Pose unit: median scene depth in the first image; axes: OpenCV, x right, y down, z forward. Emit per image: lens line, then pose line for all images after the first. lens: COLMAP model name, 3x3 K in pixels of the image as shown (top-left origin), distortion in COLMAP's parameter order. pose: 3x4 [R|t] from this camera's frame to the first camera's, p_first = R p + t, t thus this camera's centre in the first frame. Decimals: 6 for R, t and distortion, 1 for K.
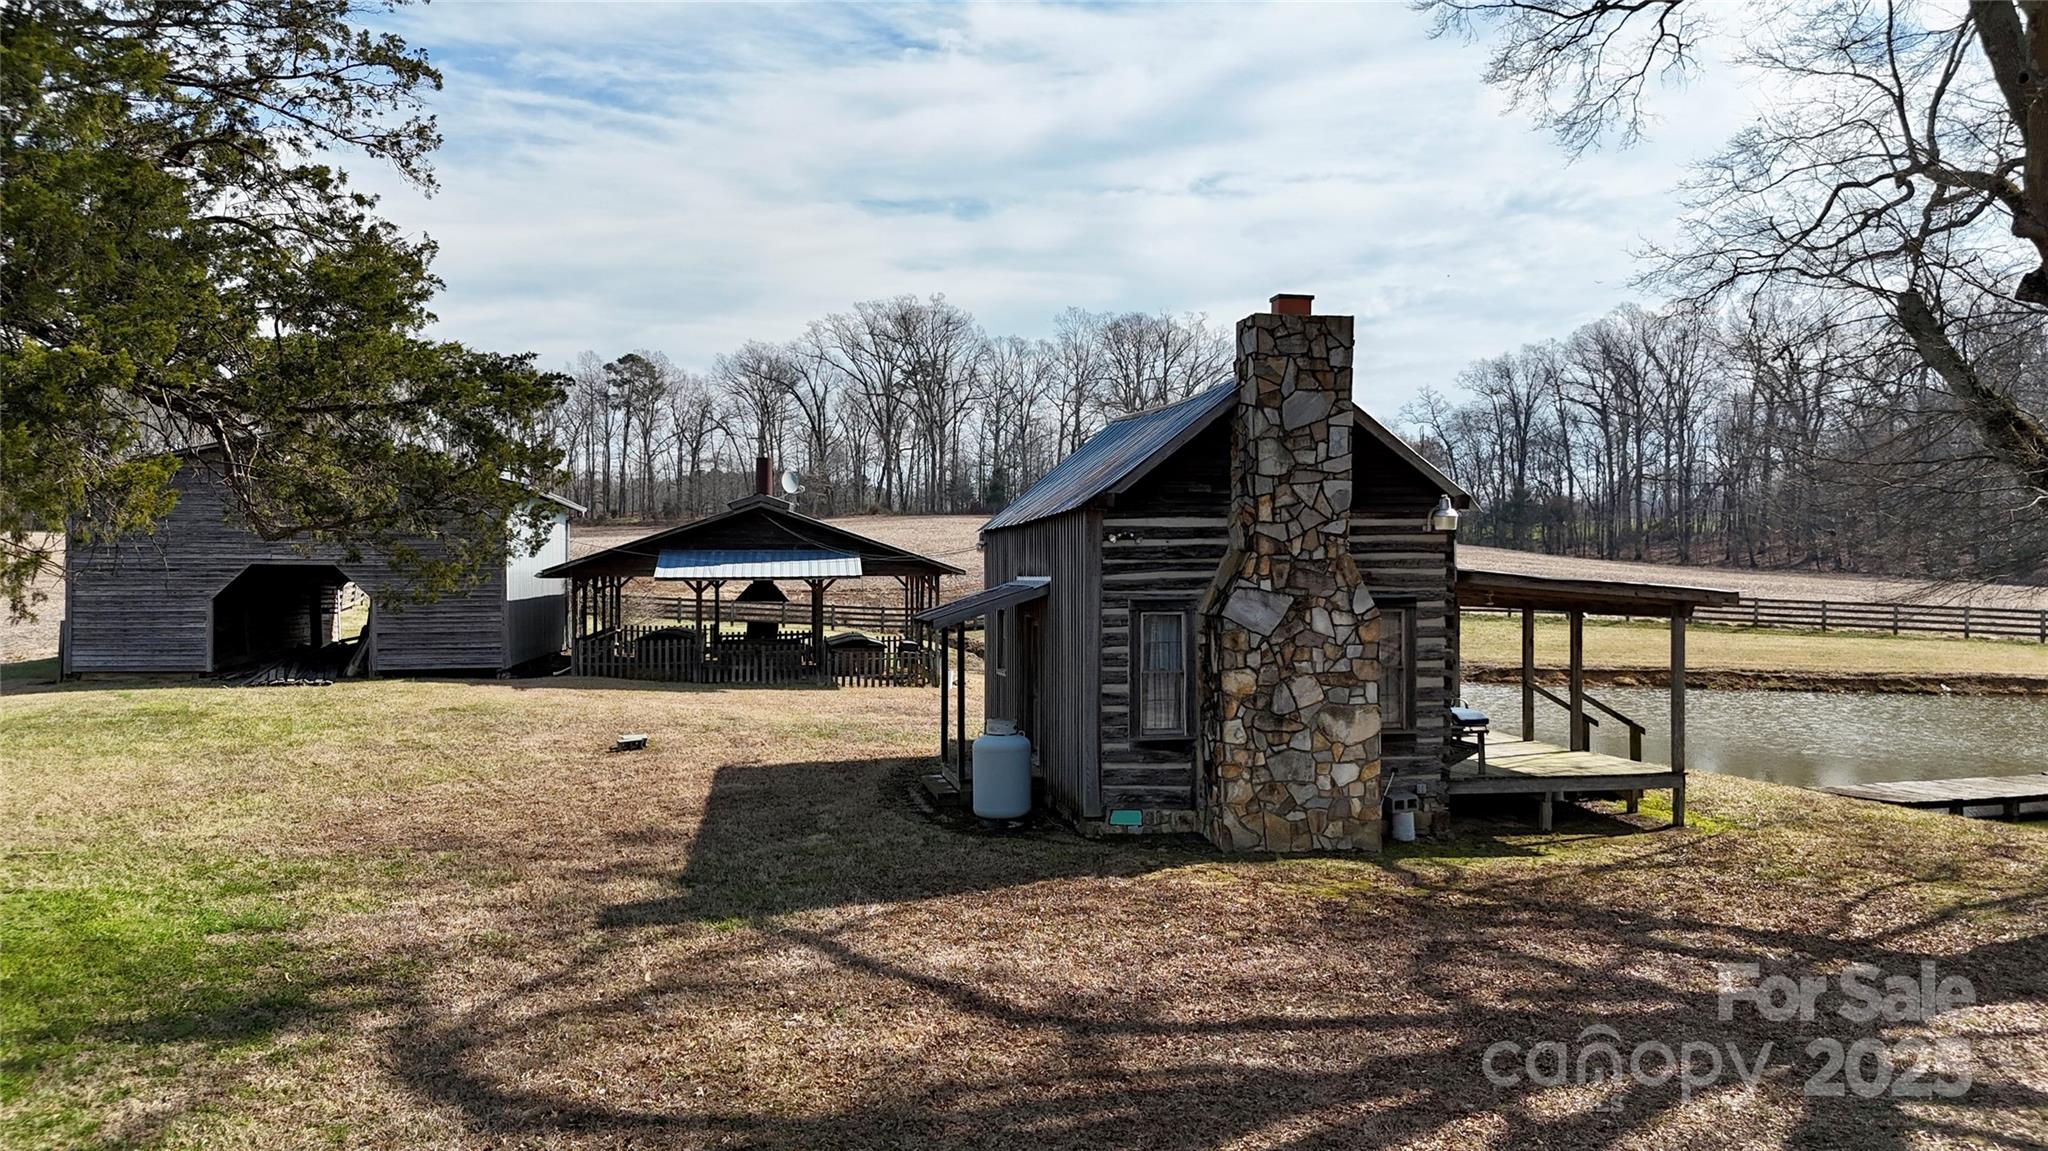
lens RADIAL K [[1523.3, 0, 1025.9], [0, 1523.3, 573.1], [0, 0, 1]] dist [0.056980, -0.034722]
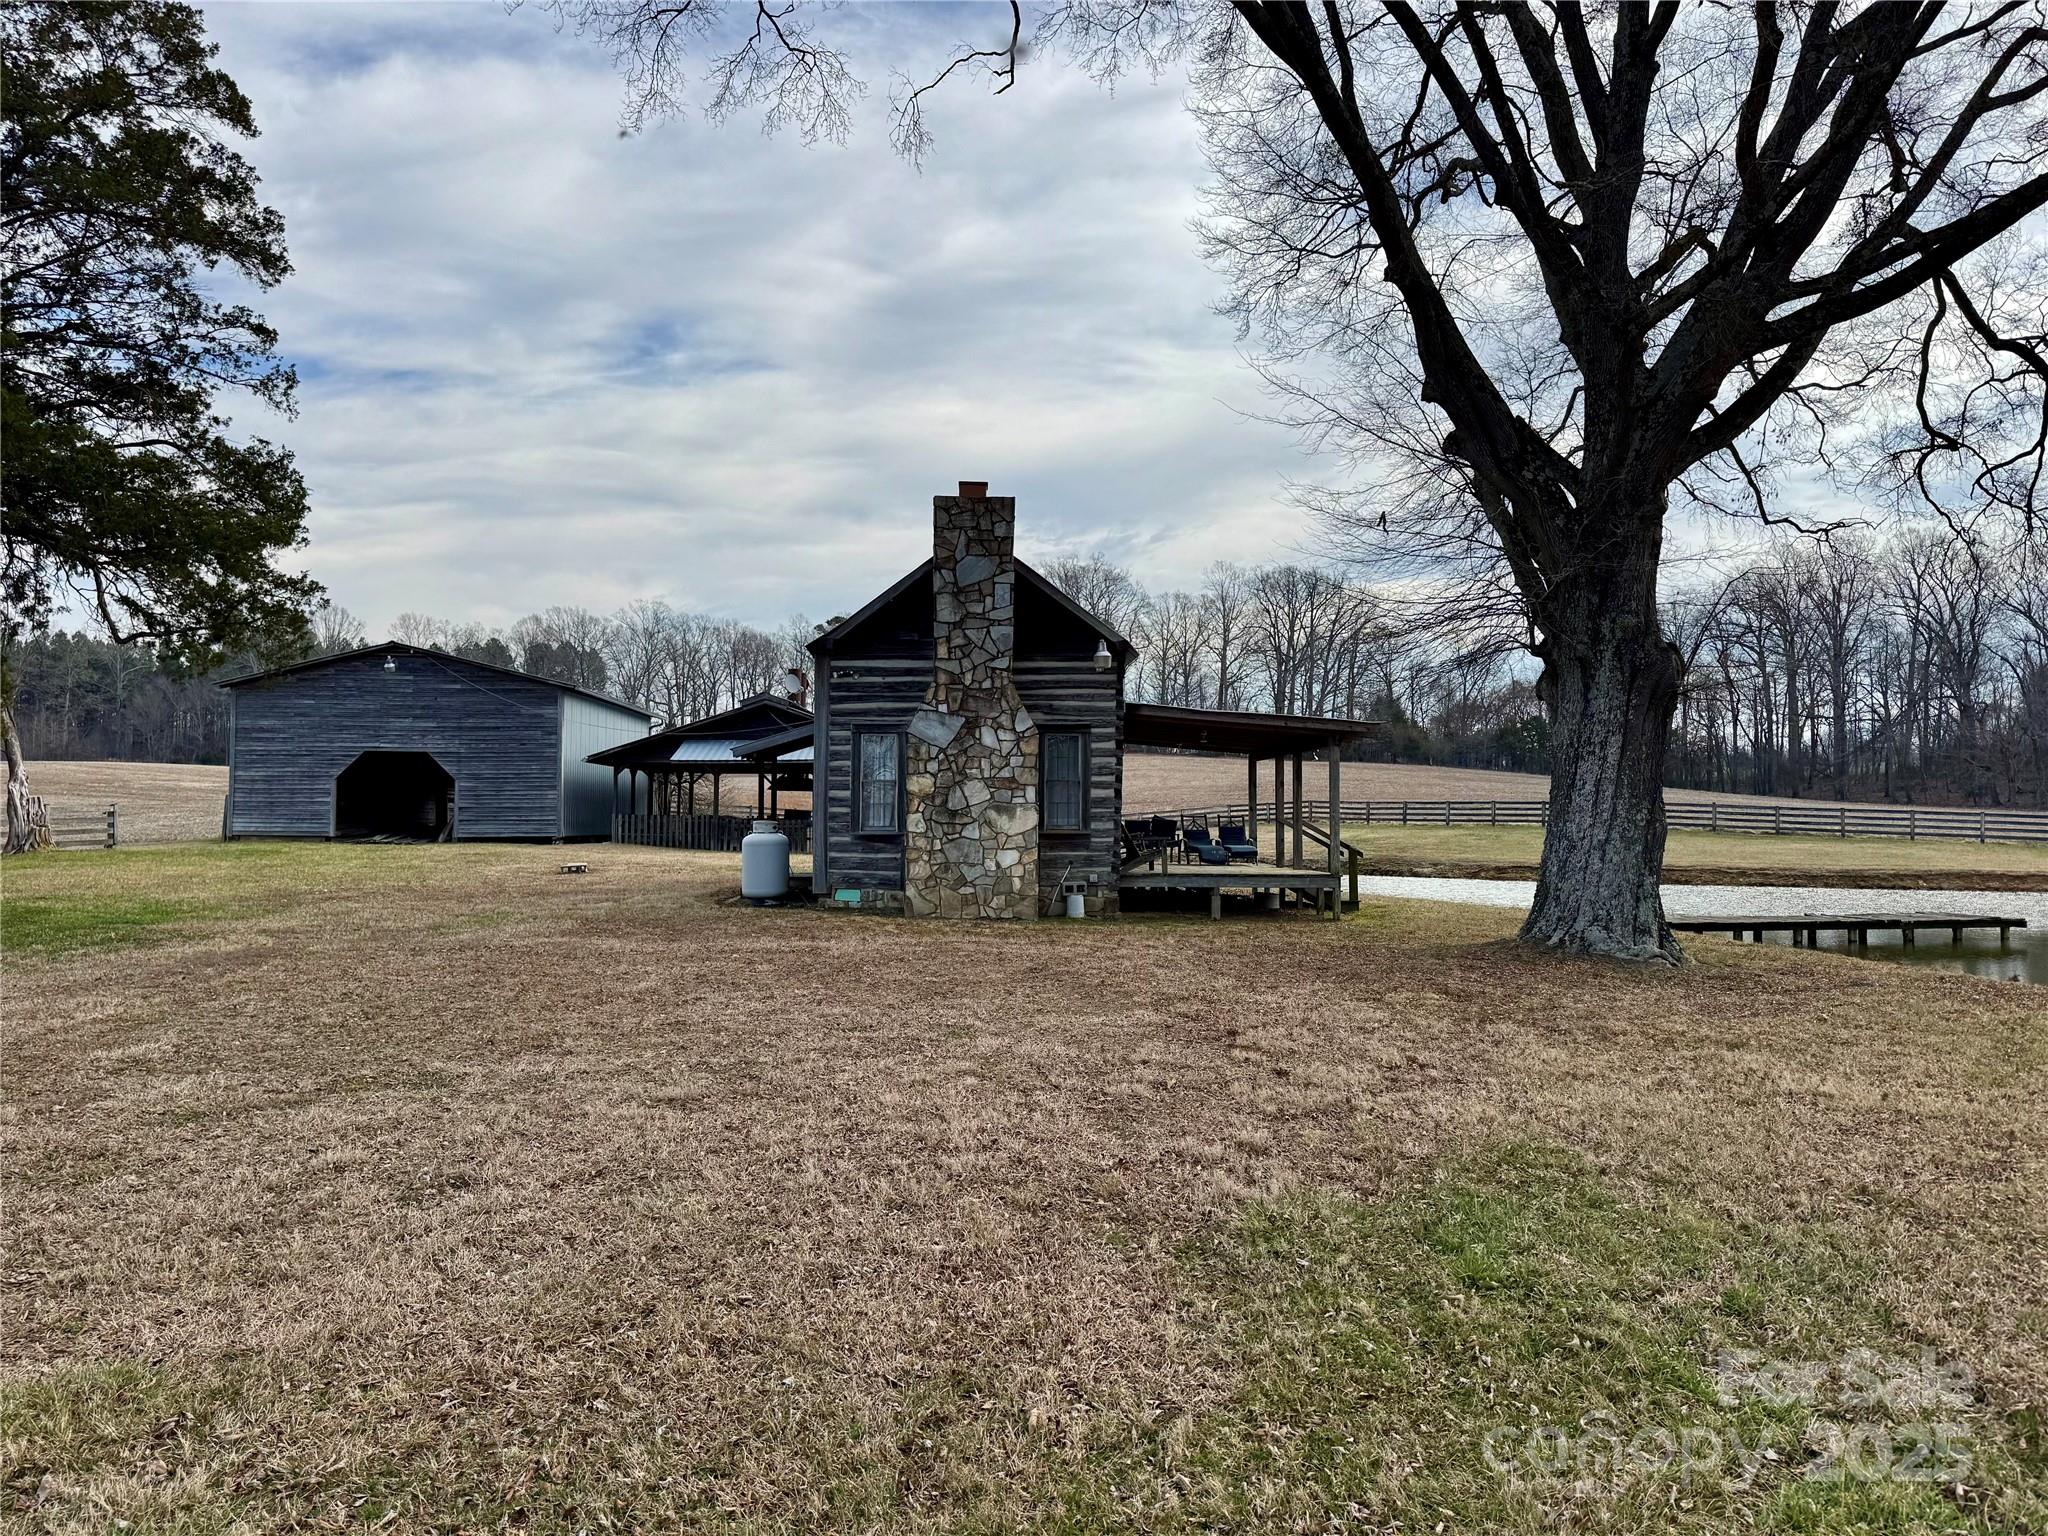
lens RADIAL K [[1435.8, 0, 1016.9], [0, 1435.8, 771.5], [0, 0, 1]] dist [0.073679, -0.083137]
pose [[0.988606, -0.002145, -0.150514, 0.386919], [-0.003297, 0.999350, -0.035898, 0.100313], [0.150493, 0.035985, 0.987956, -0.167641]]
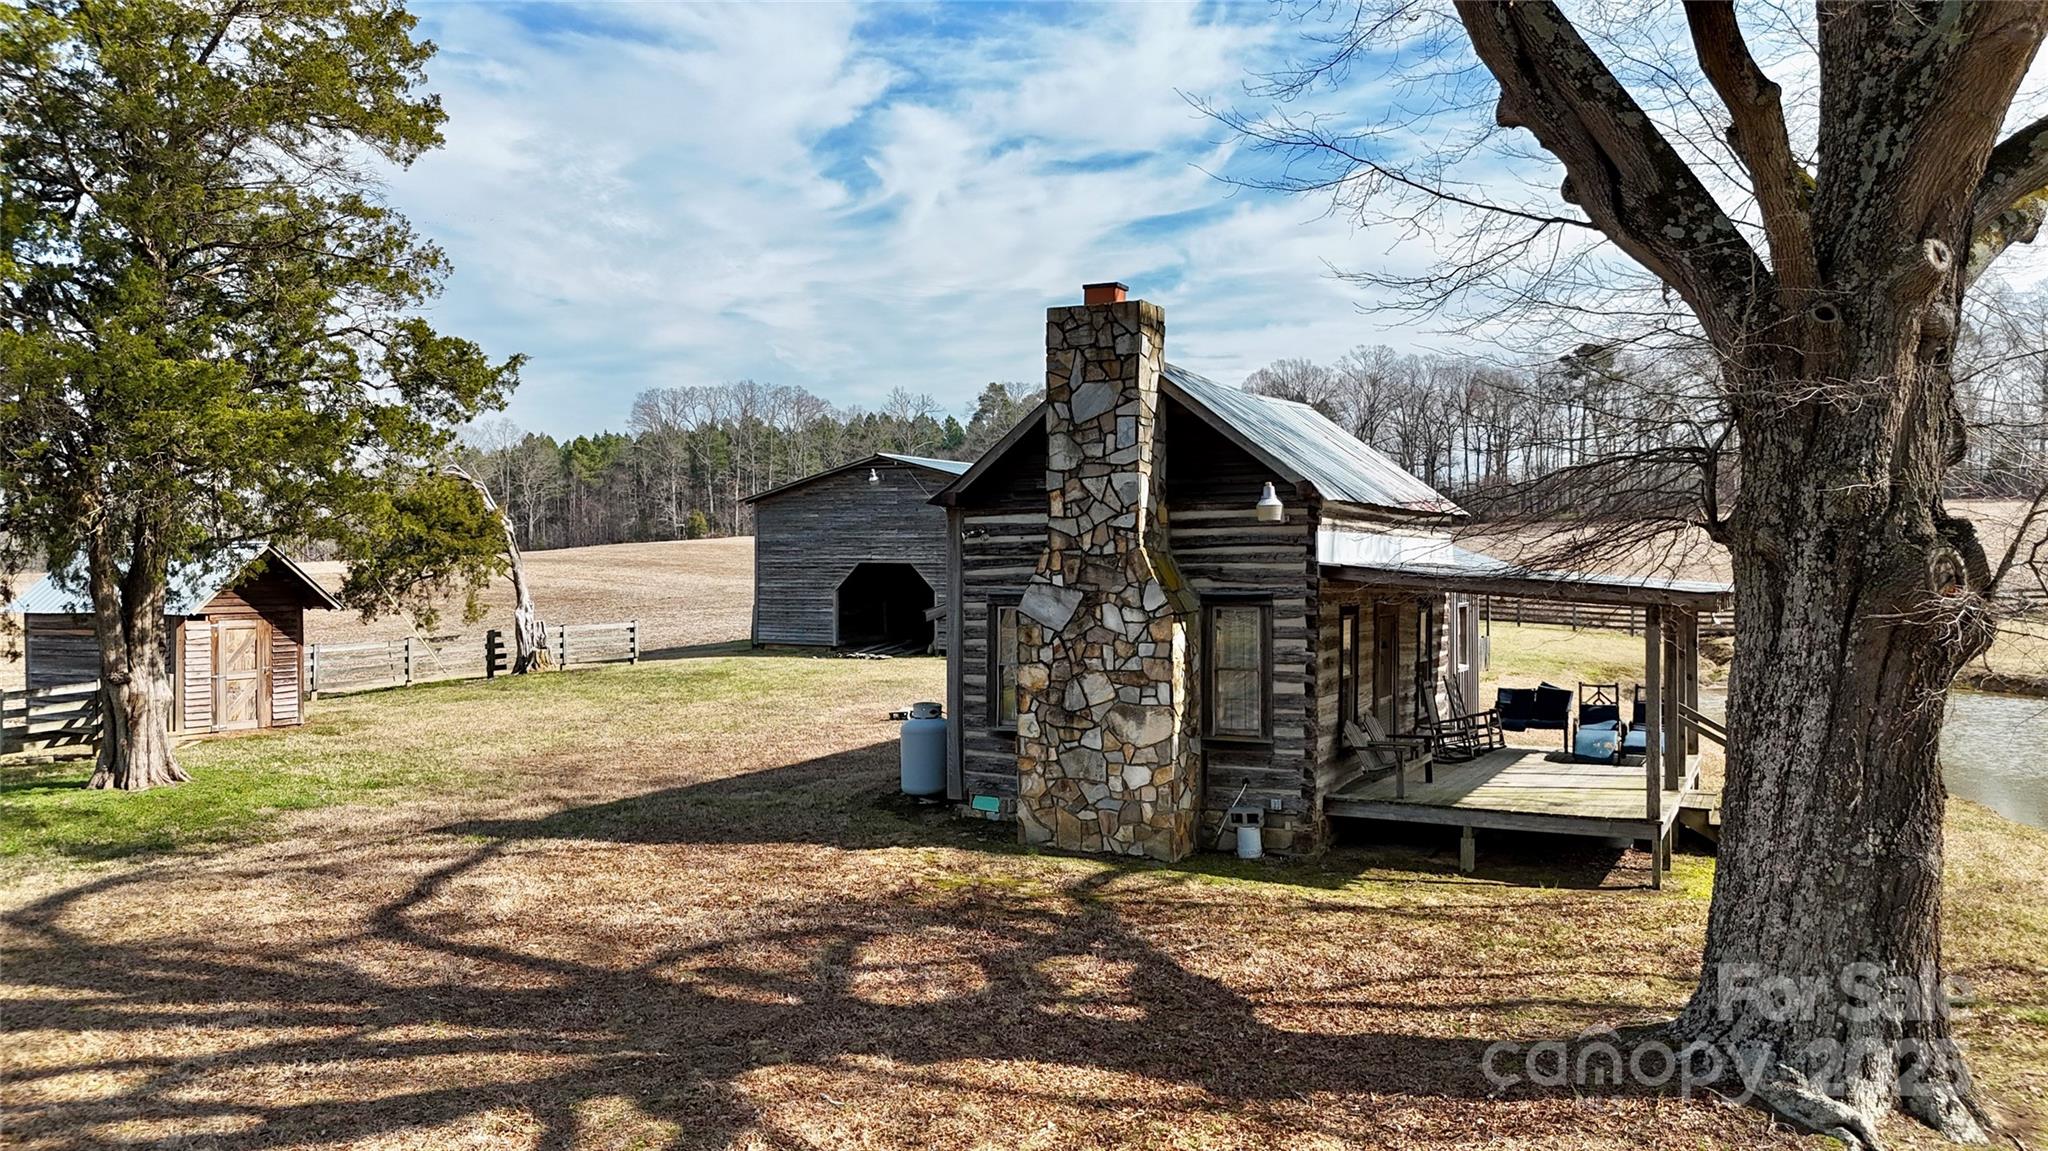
lens RADIAL K [[1523.3, 0, 1028.3], [0, 1523.3, 565.8], [0, 0, 1]] dist [0.056980, -0.034722]
pose [[0.786673, -0.002183, -0.617366, 0.733658], [0.000878, 0.999997, -0.002417, 0.000697], [0.617369, 0.001359, 0.786672, 0.199210]]
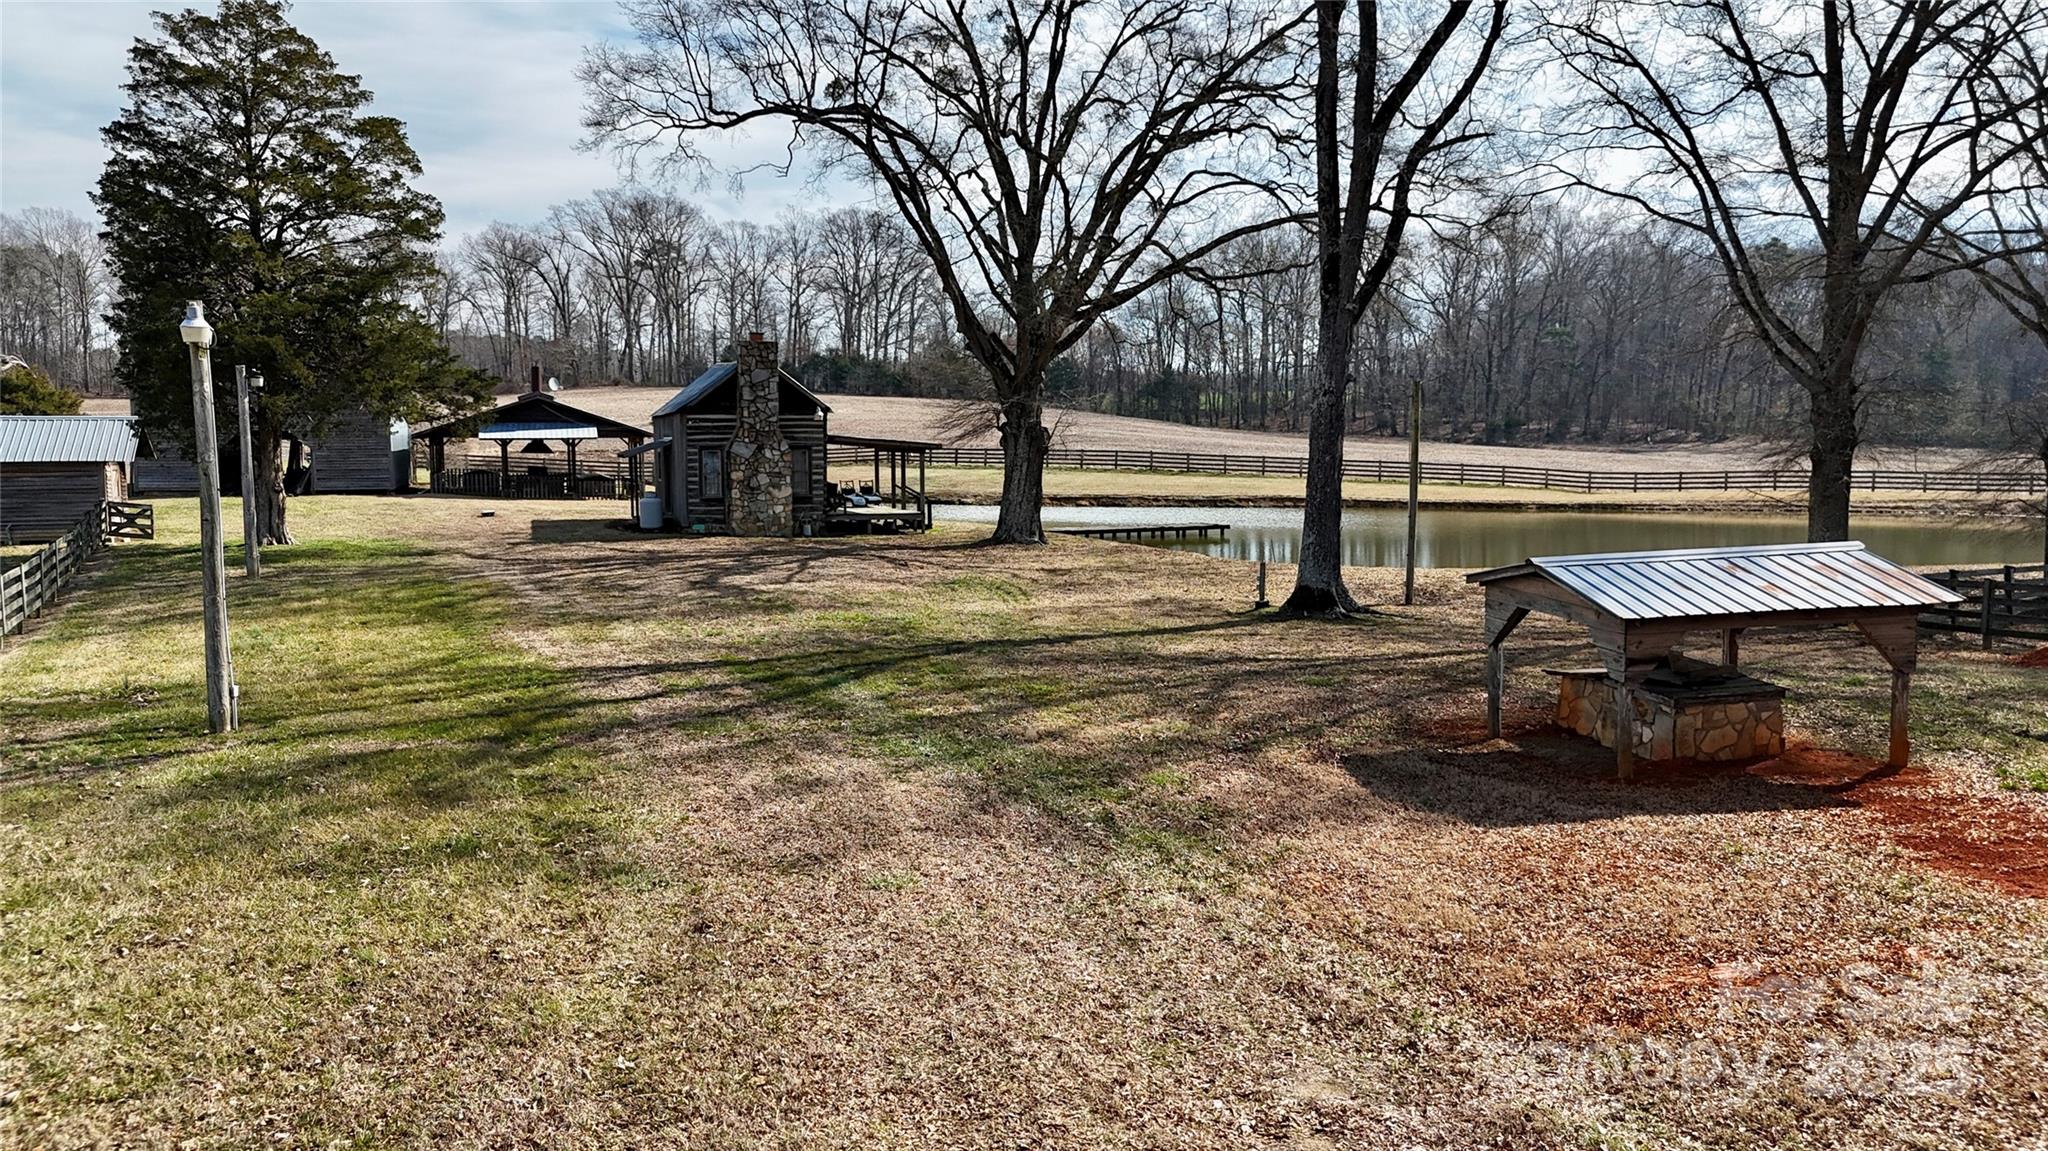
lens RADIAL K [[1523.3, 0, 1058.6], [0, 1523.3, 588.4], [0, 0, 1]] dist [0.056980, -0.034722]
pose [[0.984692, -0.016554, 0.173517, 0.222416], [-0.000537, 0.995187, 0.097988, 0.003515], [-0.174304, -0.096581, 0.979944, -1.781476]]
